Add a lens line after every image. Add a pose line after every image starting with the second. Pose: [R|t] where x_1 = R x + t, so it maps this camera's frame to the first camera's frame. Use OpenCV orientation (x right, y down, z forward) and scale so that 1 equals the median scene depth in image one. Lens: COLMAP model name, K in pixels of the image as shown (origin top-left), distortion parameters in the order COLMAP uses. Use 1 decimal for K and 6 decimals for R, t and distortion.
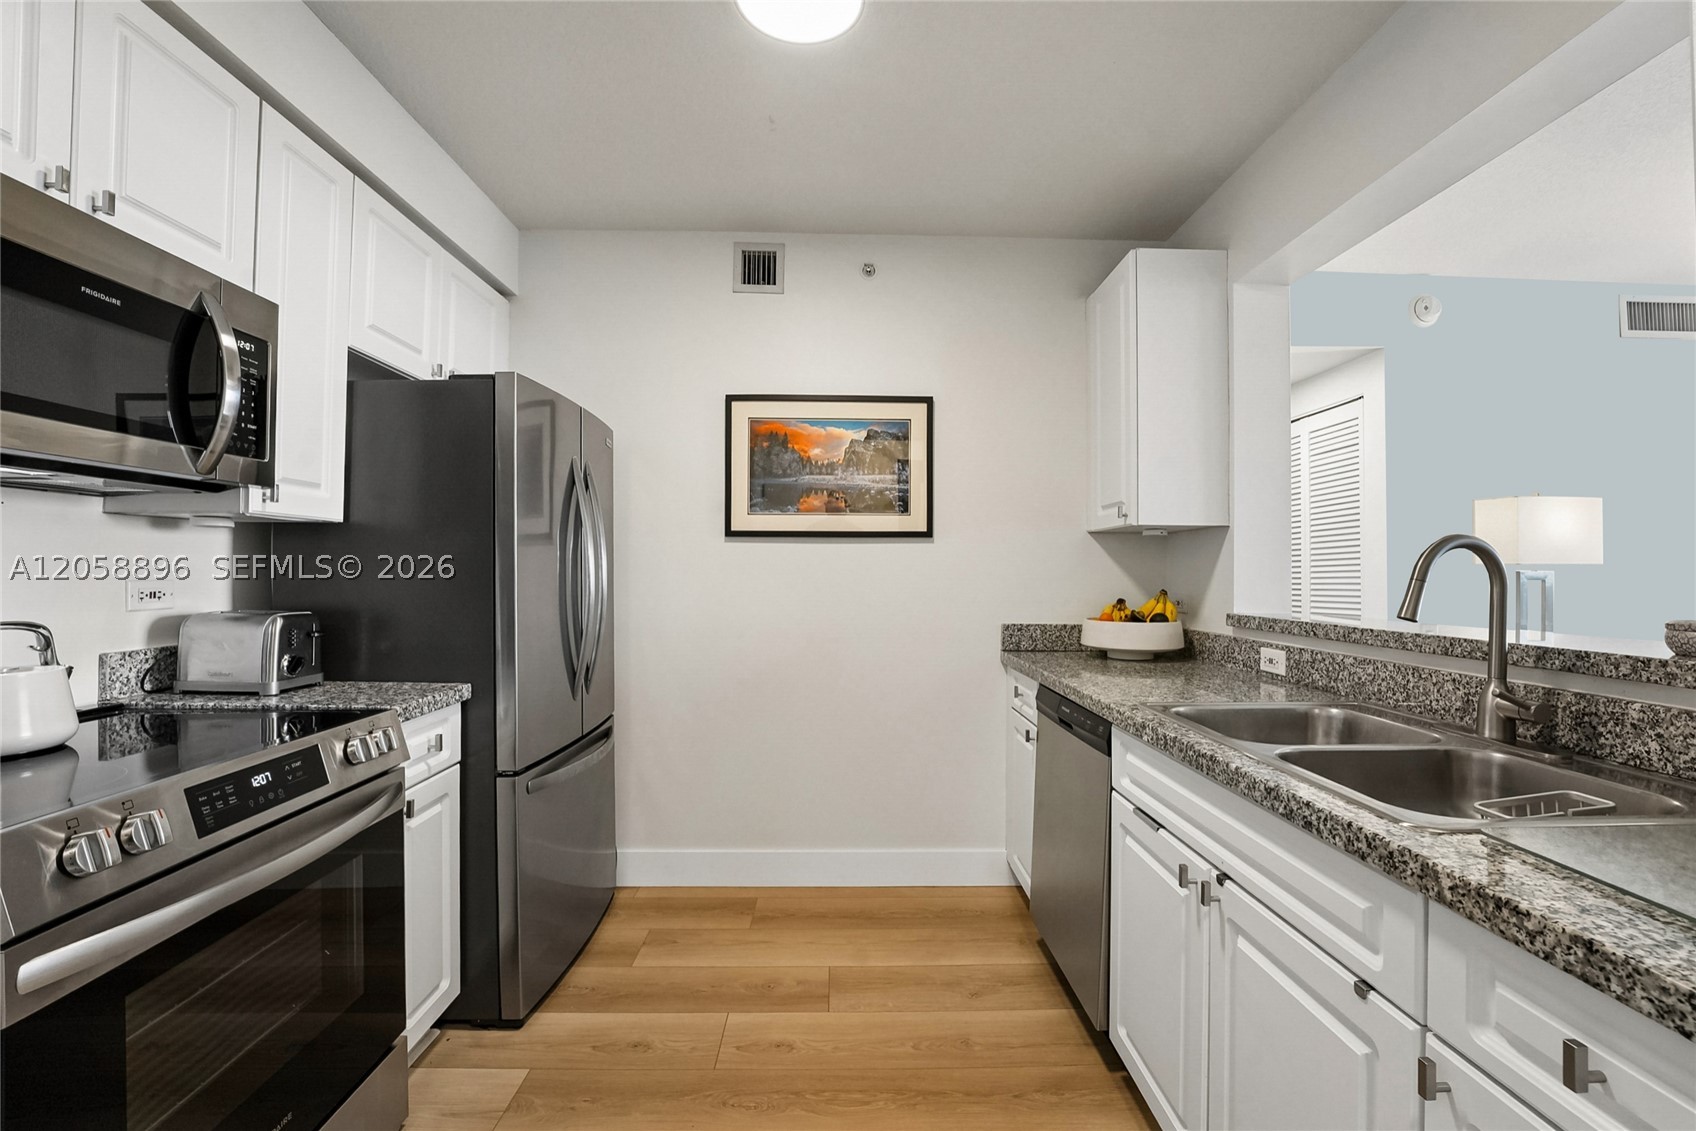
lens RADIAL K [[698.6, 0, 848.0], [0, 698.6, 565.5], [0, 0, 1]] dist [-0.049008, 0.007105]
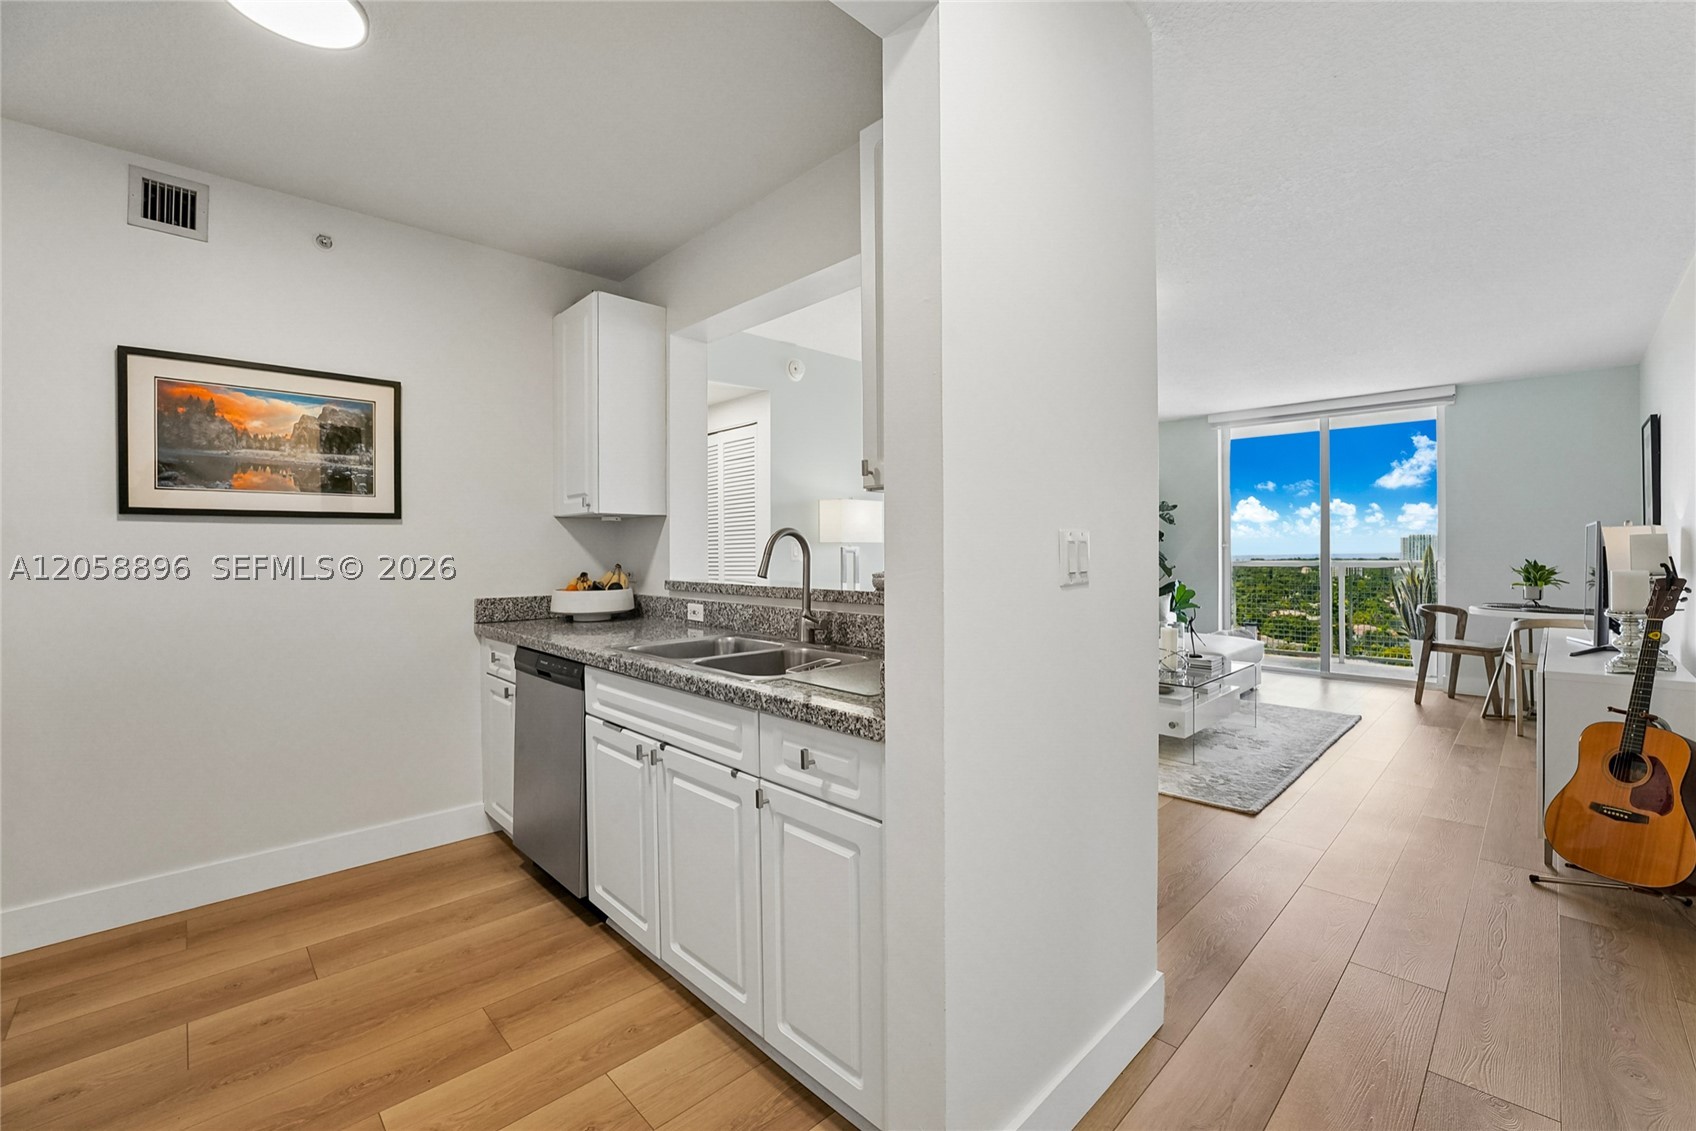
lens RADIAL K [[710.7, 0, 860.0], [0, 710.7, 545.3], [0, 0, 1]] dist [0.001469, 0.000516]
pose [[0.719621, -0.006407, 0.694337, -0.152009], [0.003378, 0.999978, 0.005726, -0.006425], [-0.694359, -0.001775, 0.719627, -0.287871]]
